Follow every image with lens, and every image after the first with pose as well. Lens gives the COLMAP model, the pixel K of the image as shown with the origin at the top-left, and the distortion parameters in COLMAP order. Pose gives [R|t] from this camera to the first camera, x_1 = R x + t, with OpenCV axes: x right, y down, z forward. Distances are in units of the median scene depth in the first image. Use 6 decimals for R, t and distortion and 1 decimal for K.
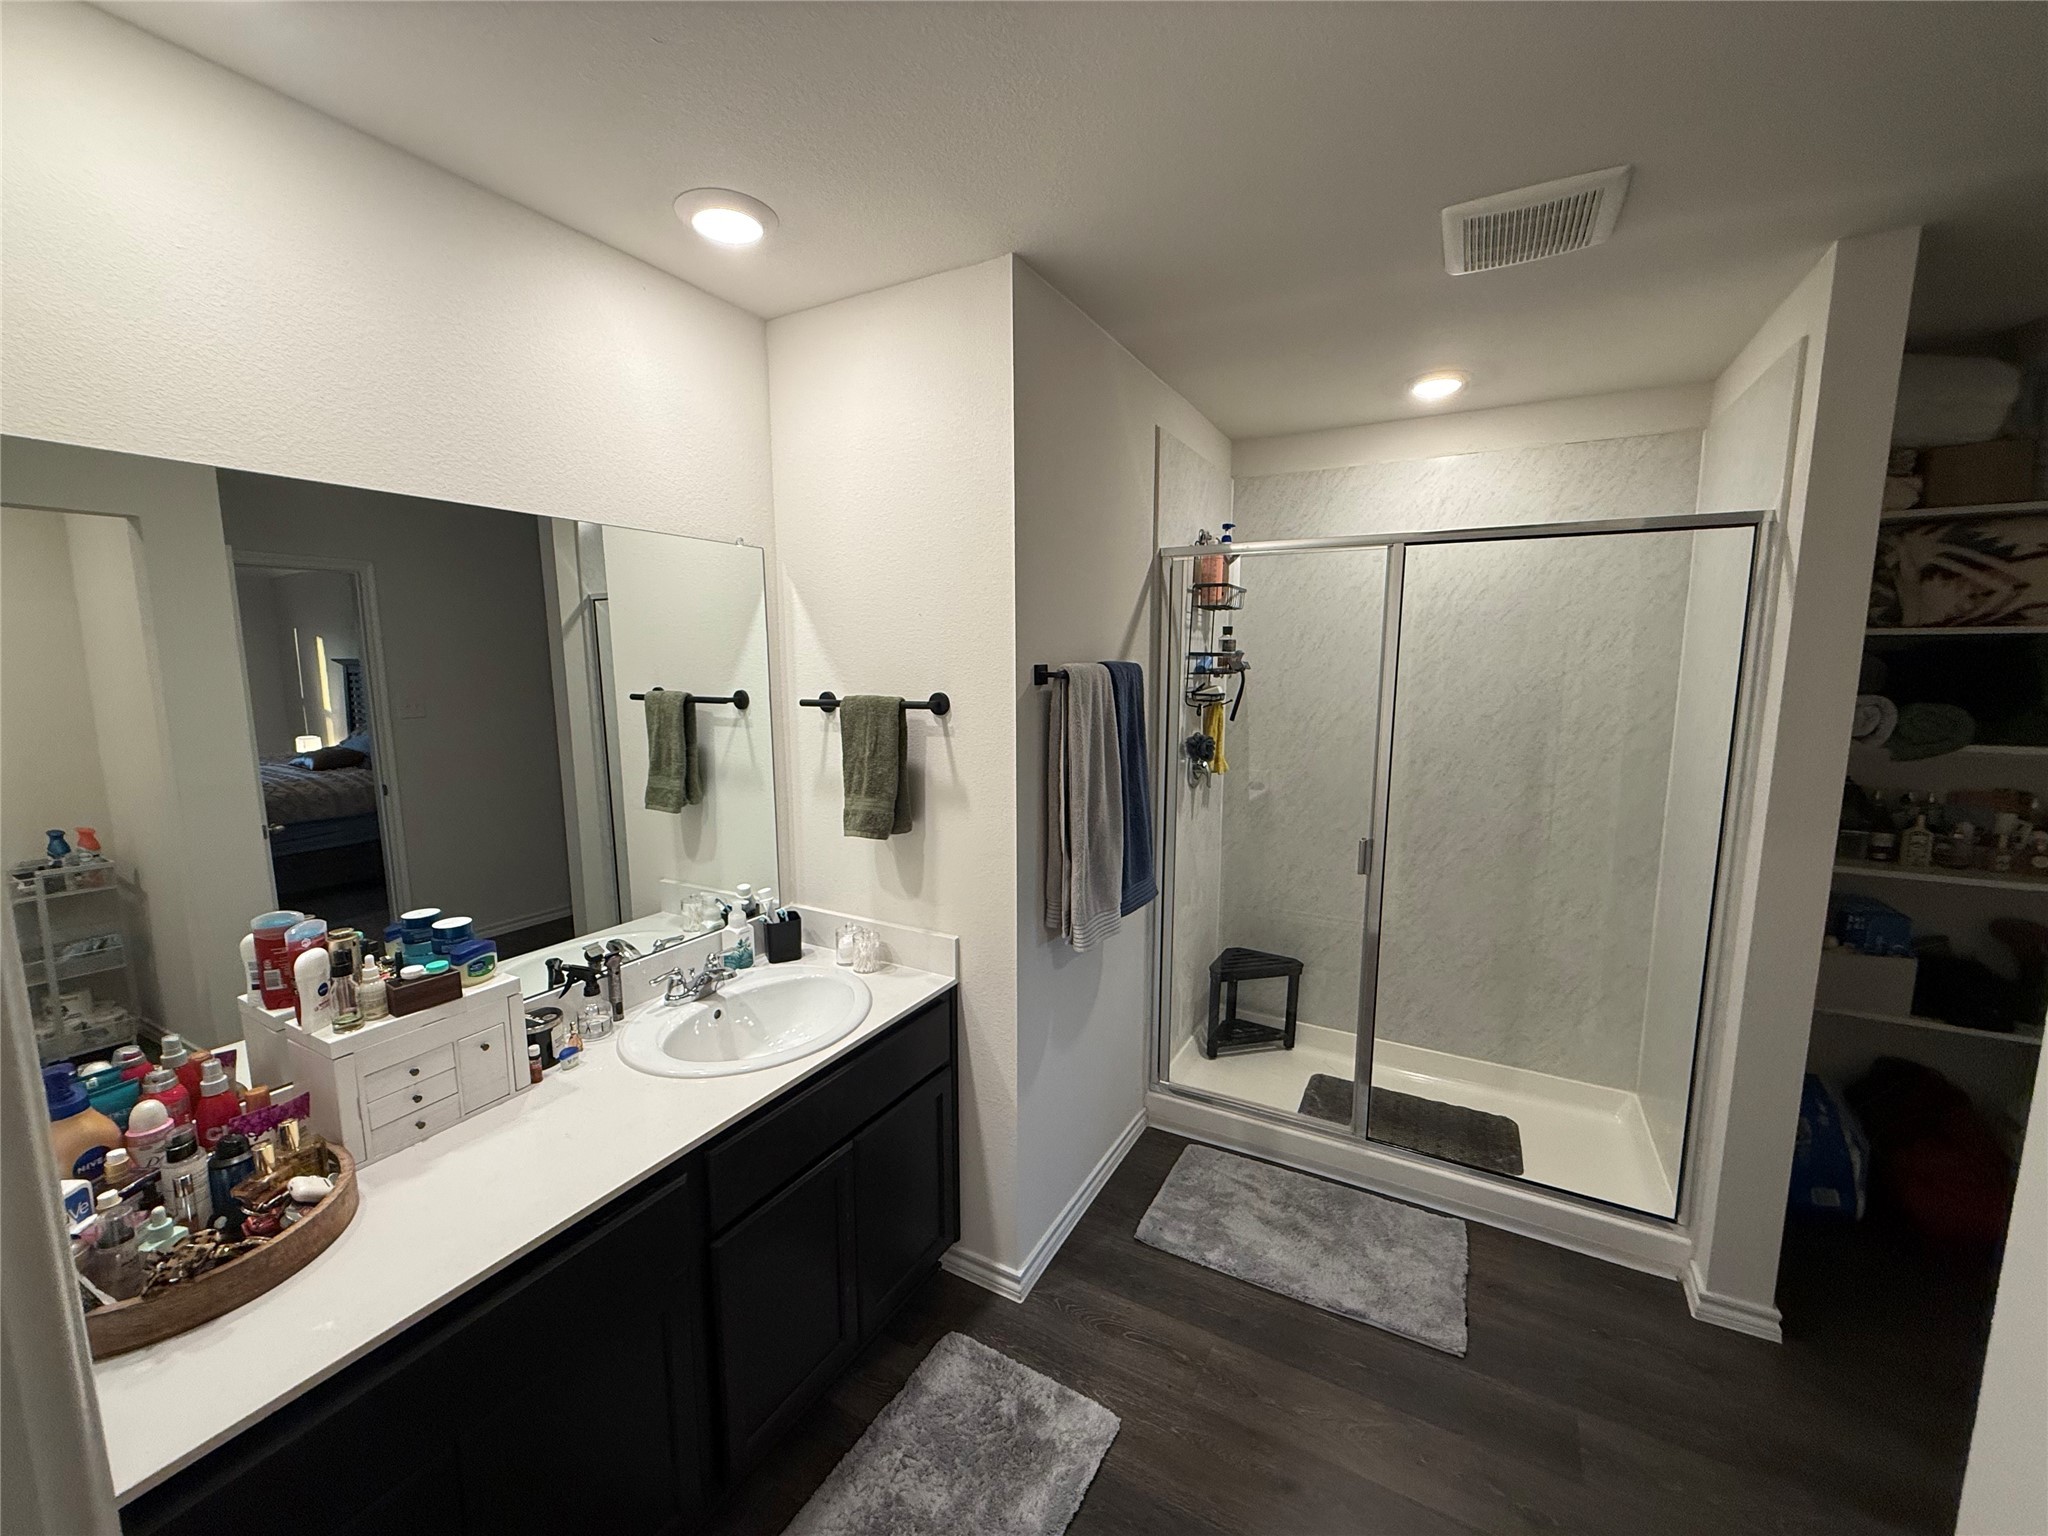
lens RADIAL K [[815.8, 0, 1032.2], [0, 815.8, 768.5], [0, 0, 1]] dist [-0.001732, -0.000372]
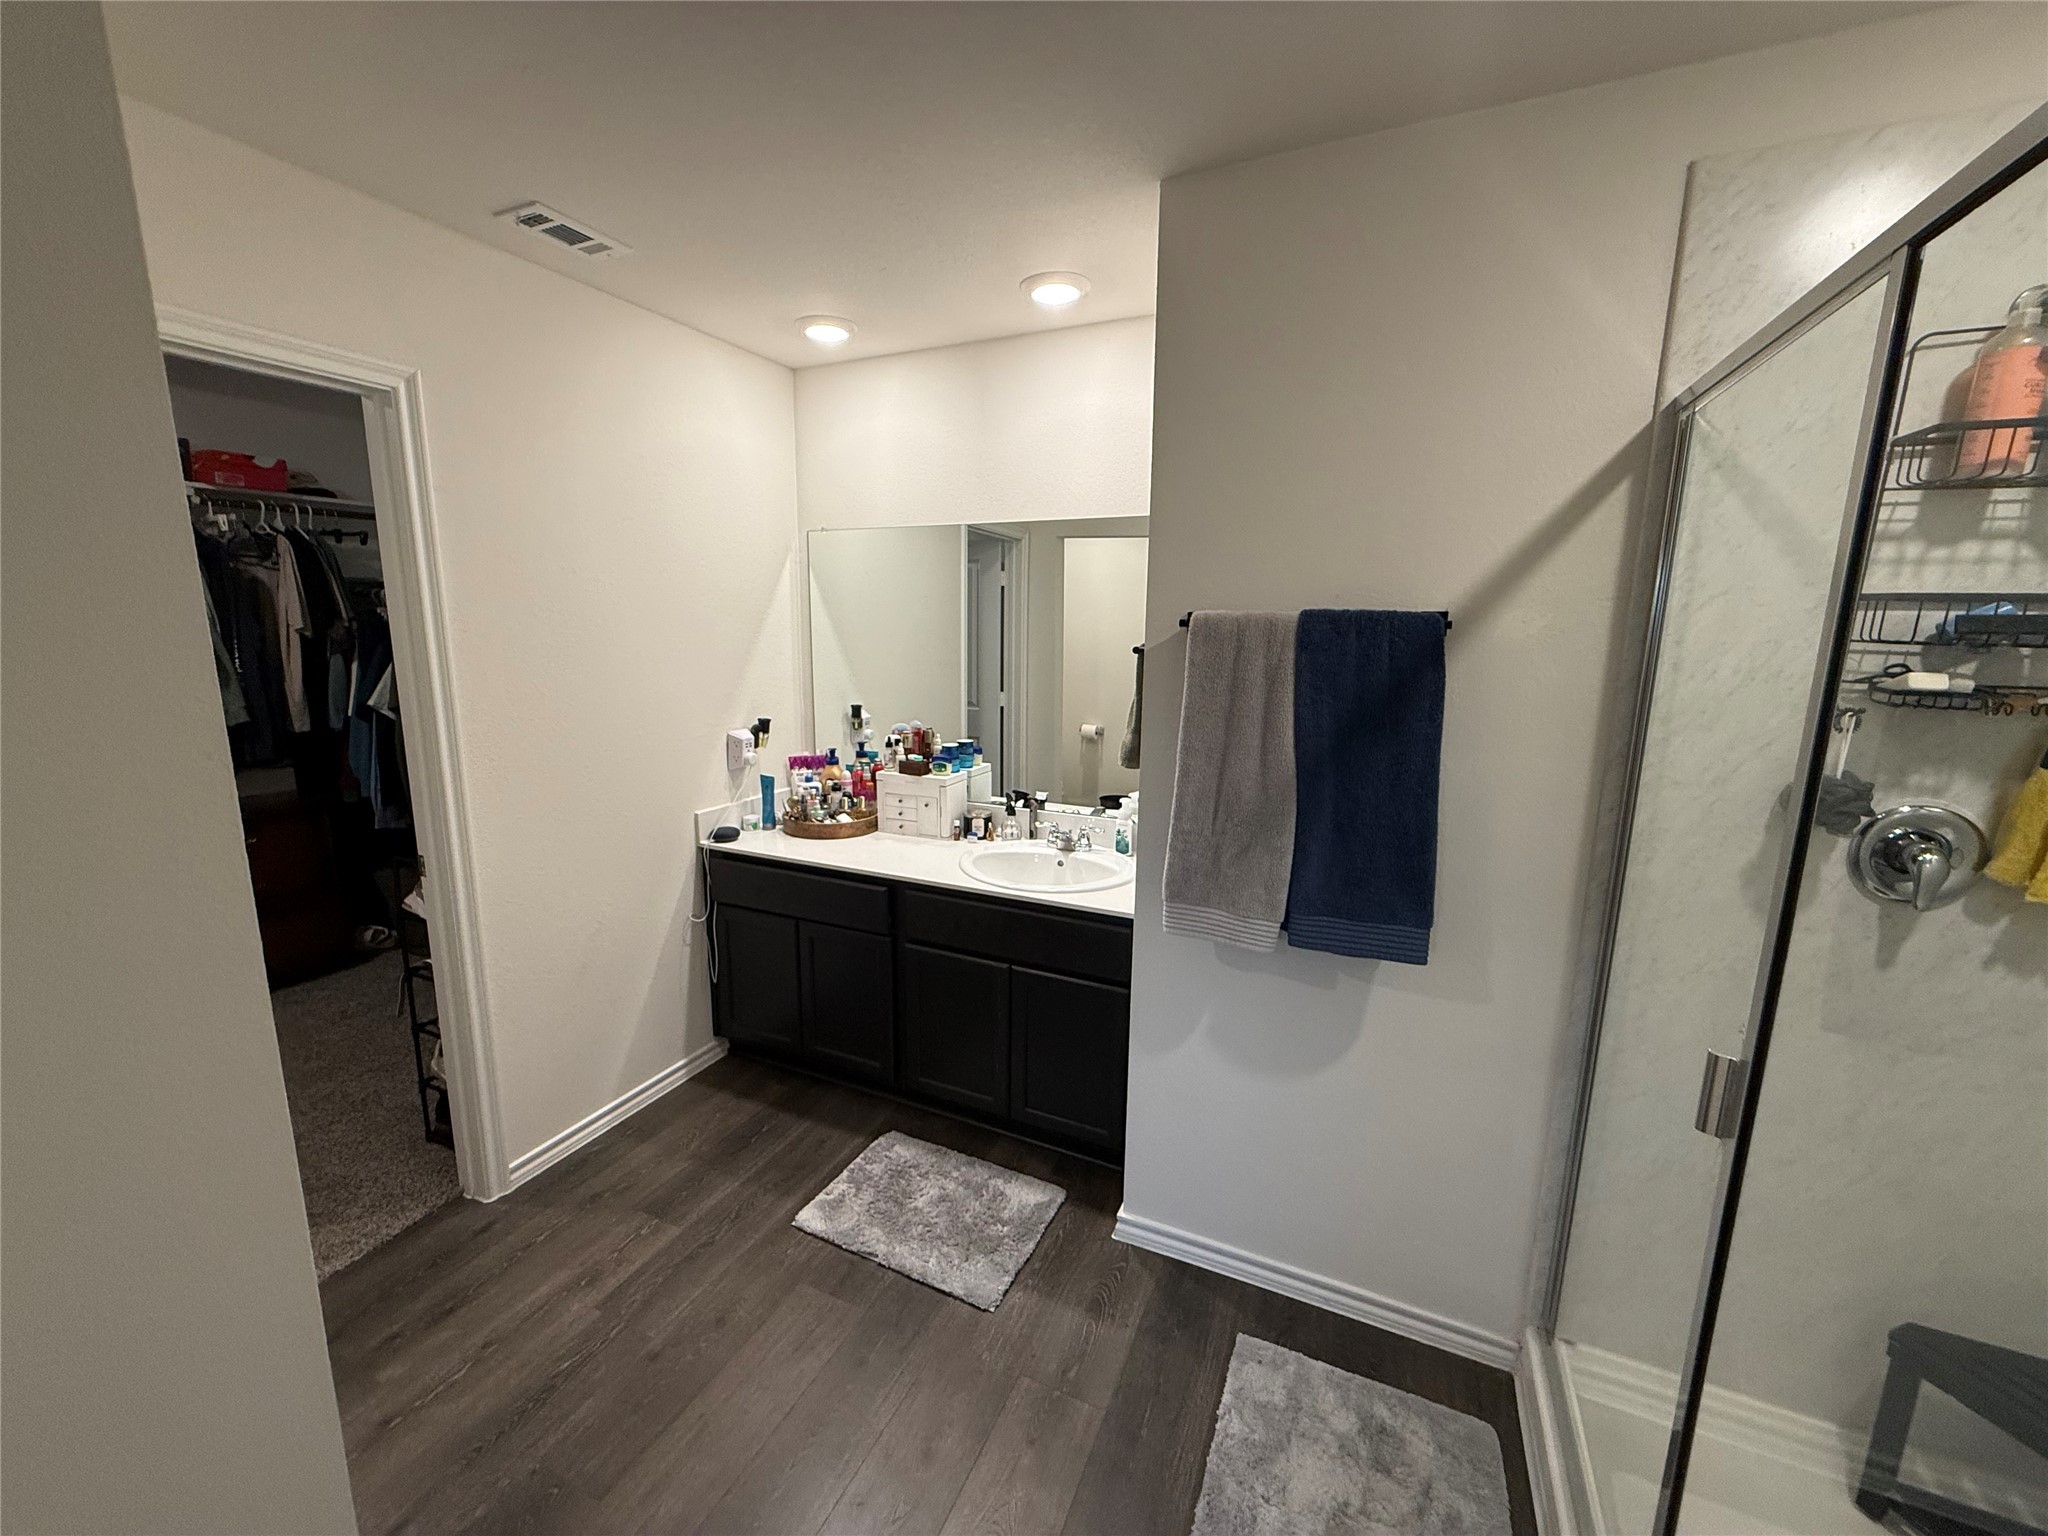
lens RADIAL K [[815.8, 0, 1026.5], [0, 815.8, 771.6], [0, 0, 1]] dist [-0.001732, -0.000372]
pose [[0.072075, 0.175991, -0.981750, 1.096460], [-0.147822, 0.975324, 0.163987, -0.085682], [0.986384, 0.133305, 0.096312, 0.886568]]
